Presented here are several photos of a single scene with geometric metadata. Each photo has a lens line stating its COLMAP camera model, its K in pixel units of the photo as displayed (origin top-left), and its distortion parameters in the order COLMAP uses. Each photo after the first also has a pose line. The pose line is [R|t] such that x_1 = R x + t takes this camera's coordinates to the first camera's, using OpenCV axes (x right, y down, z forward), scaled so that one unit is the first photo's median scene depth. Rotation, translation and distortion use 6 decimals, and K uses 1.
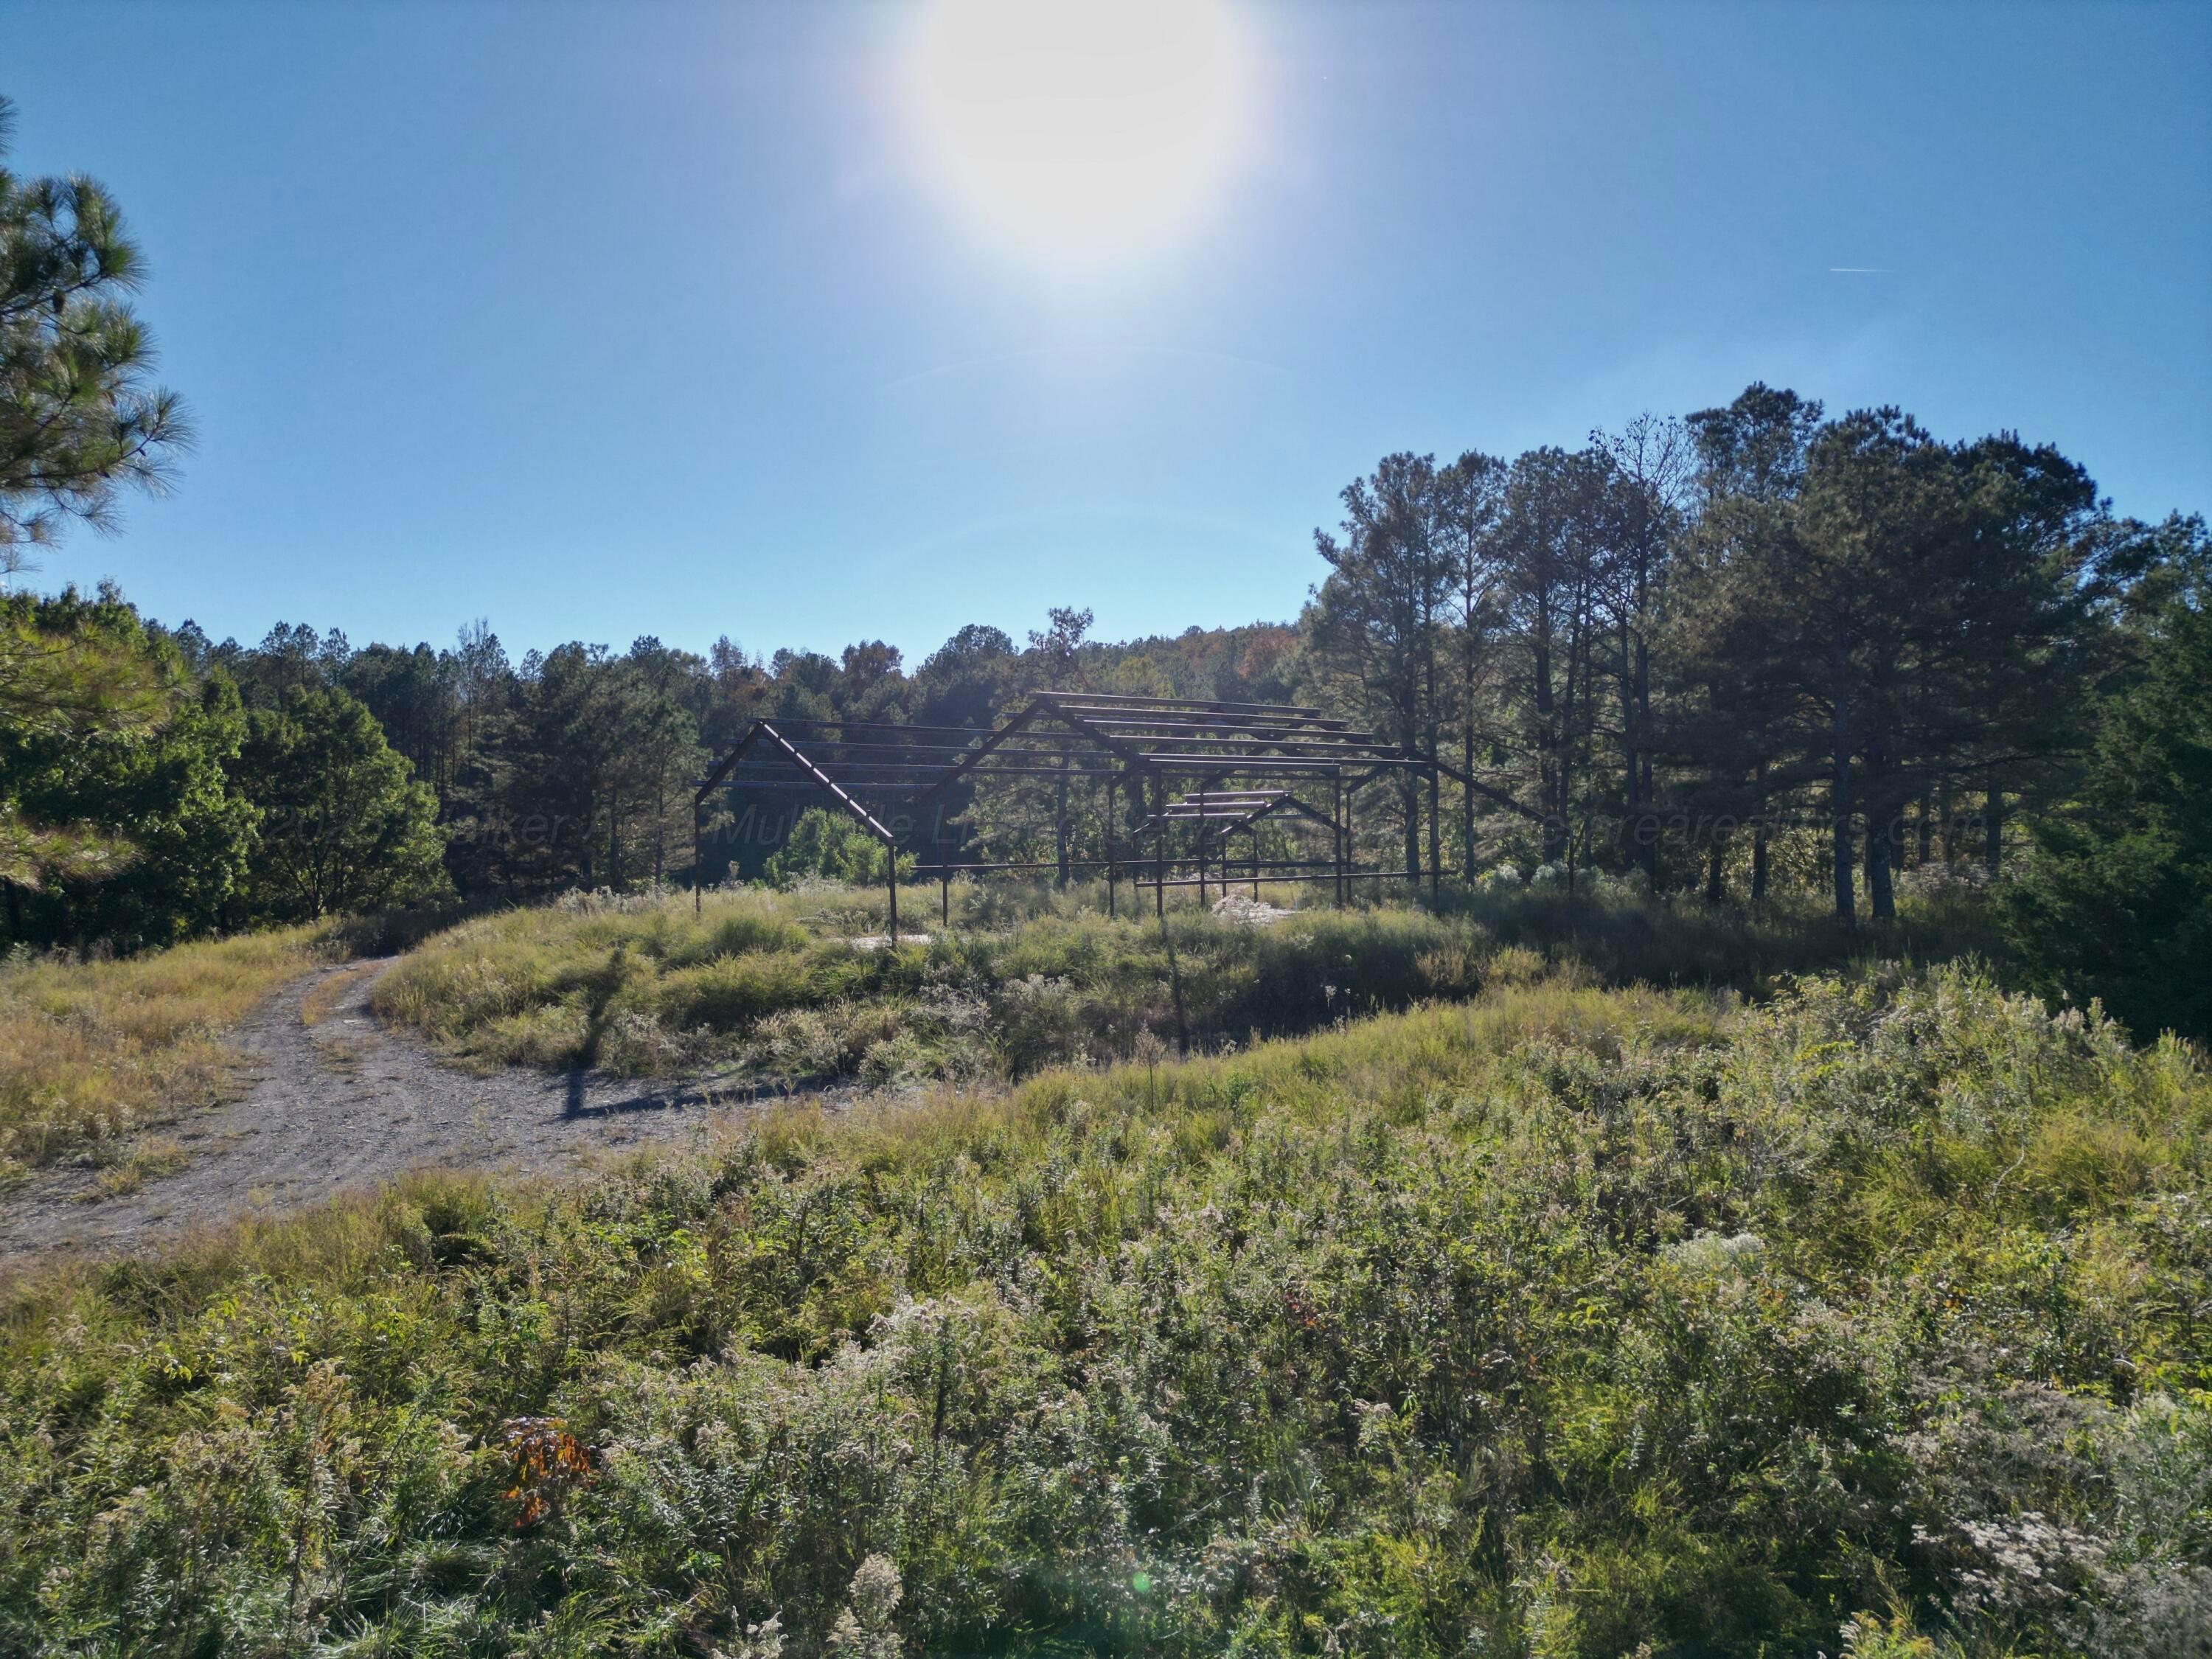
lens RADIAL K [[1541.8, 0, 1103.7], [0, 1541.8, 834.9], [0, 0, 1]] dist [0.076566, -0.070413]
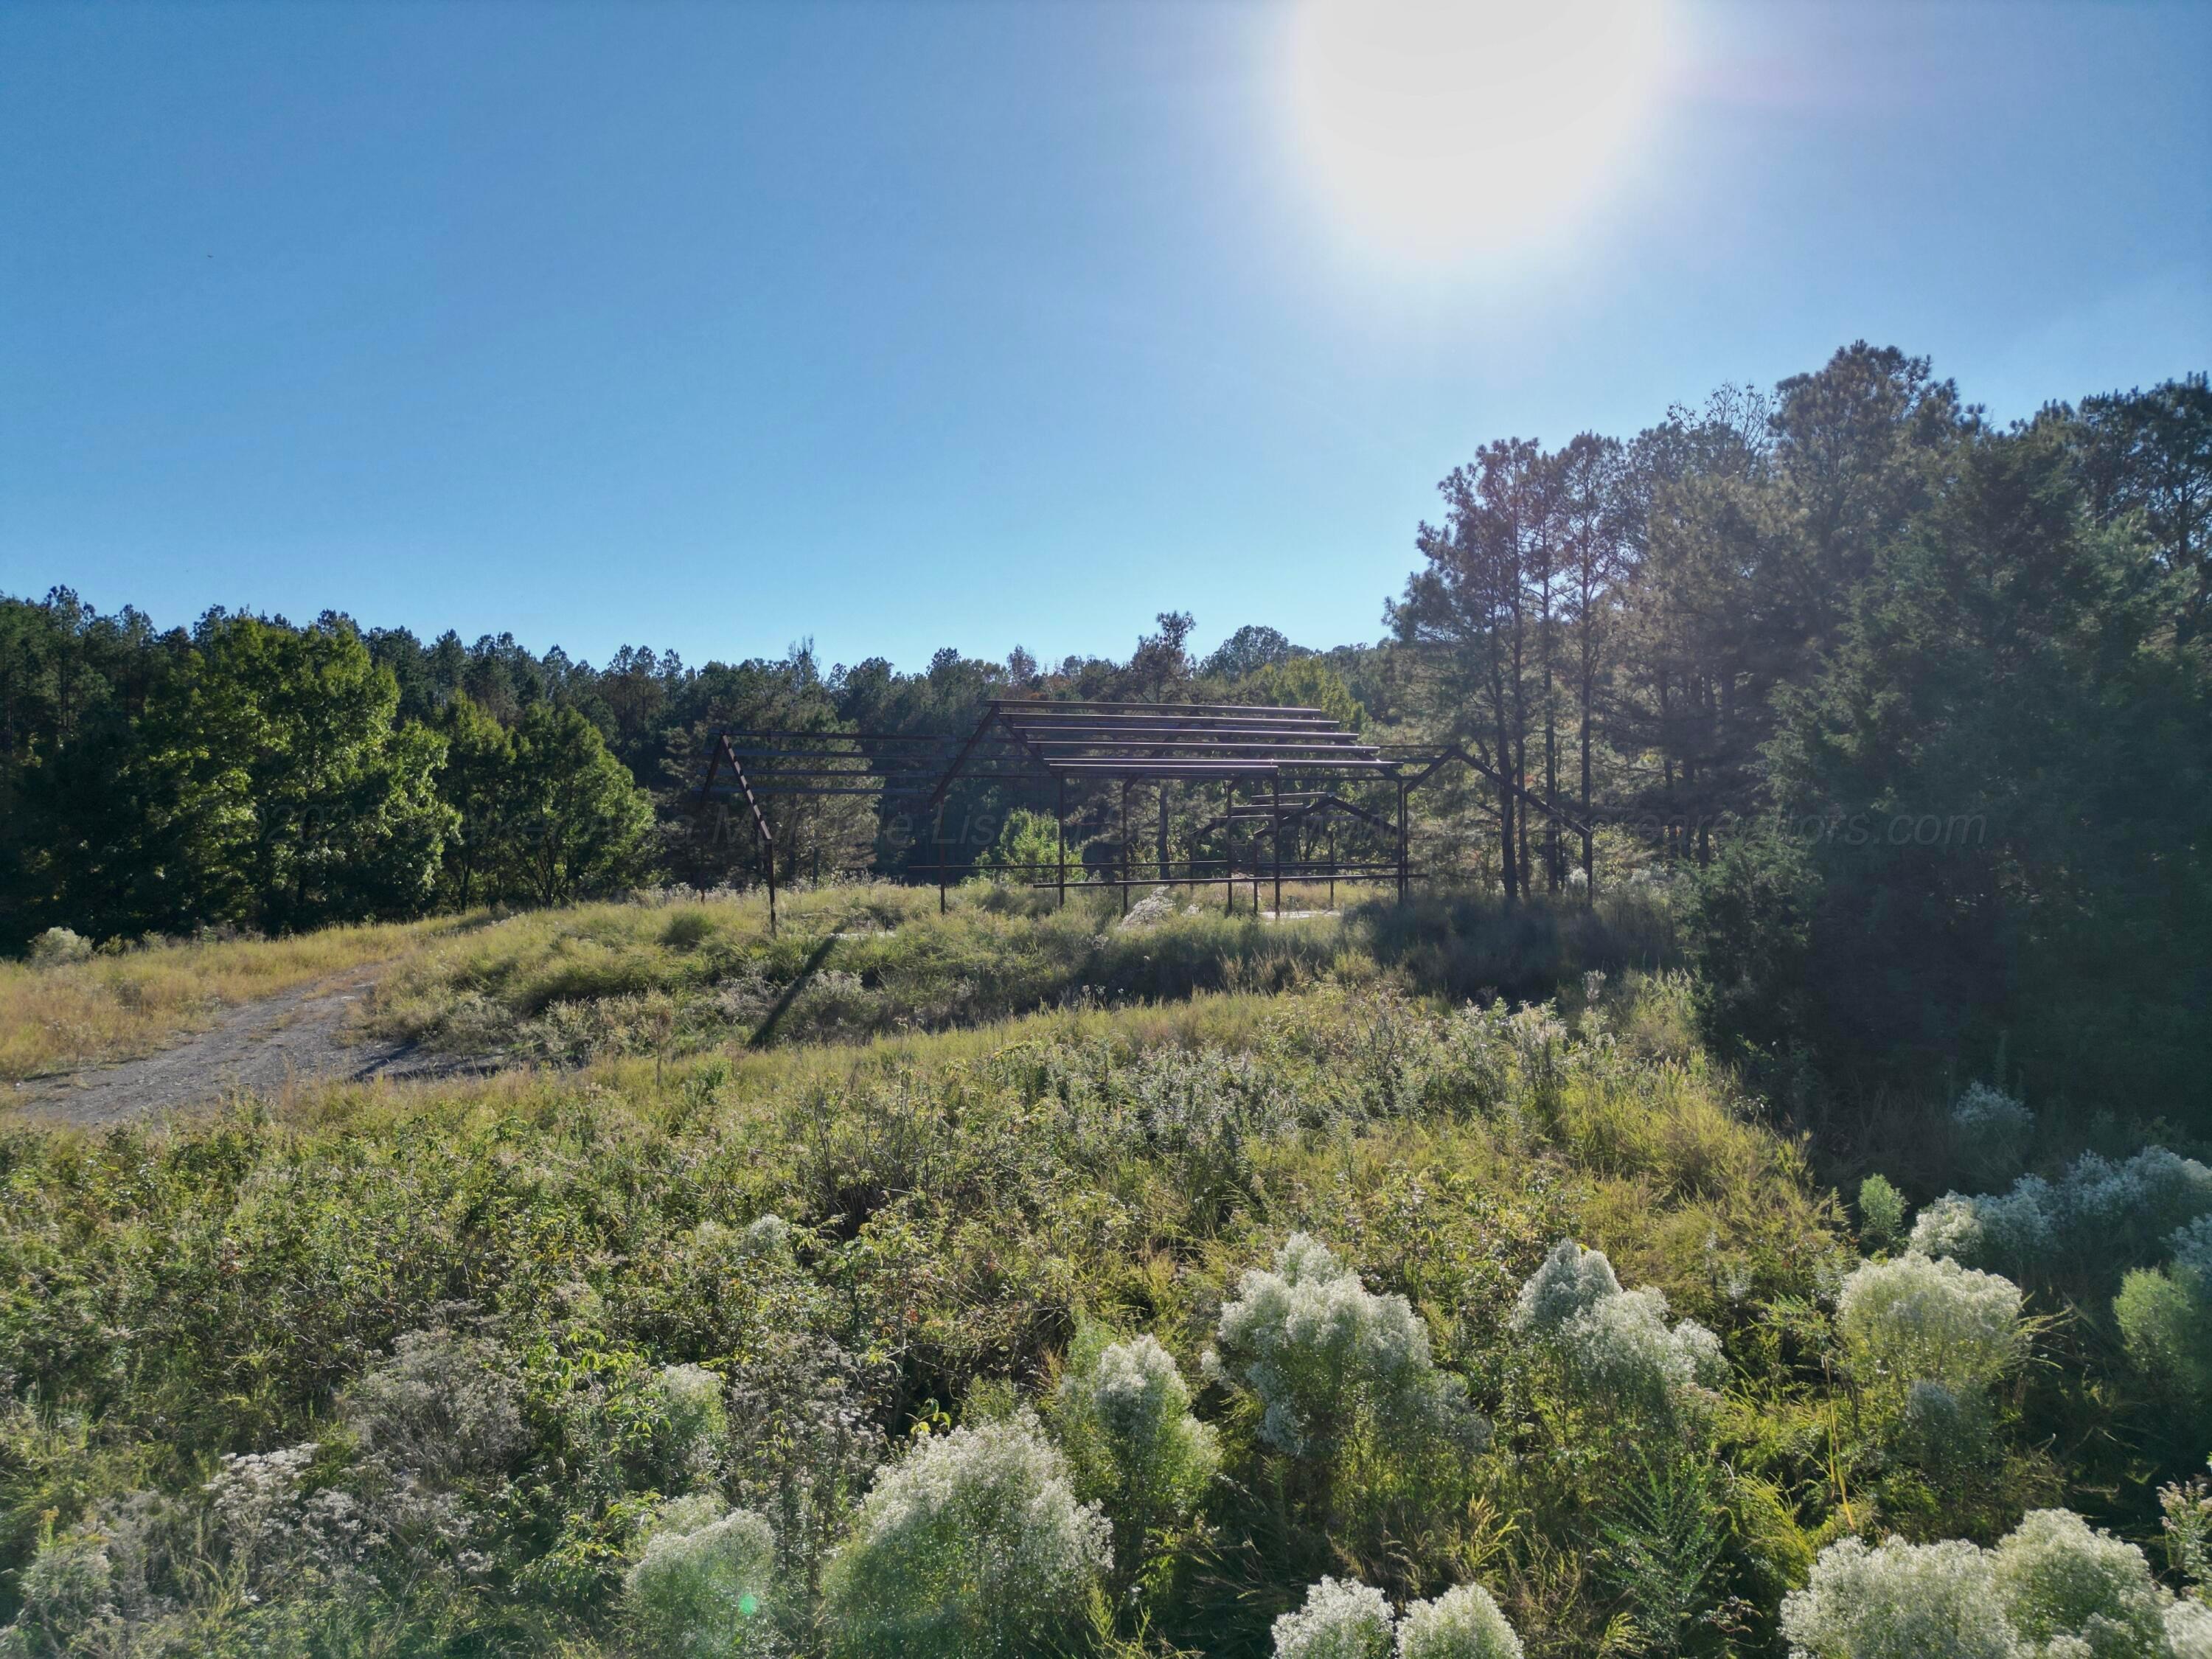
lens RADIAL K [[1541.8, 0, 1119.6], [0, 1541.8, 820.9], [0, 0, 1]] dist [0.076566, -0.070413]
pose [[0.969823, -0.001511, -0.243806, 0.190839], [-0.000595, 0.999963, -0.008564, -0.001223], [0.243810, 0.008450, 0.969786, 0.009481]]
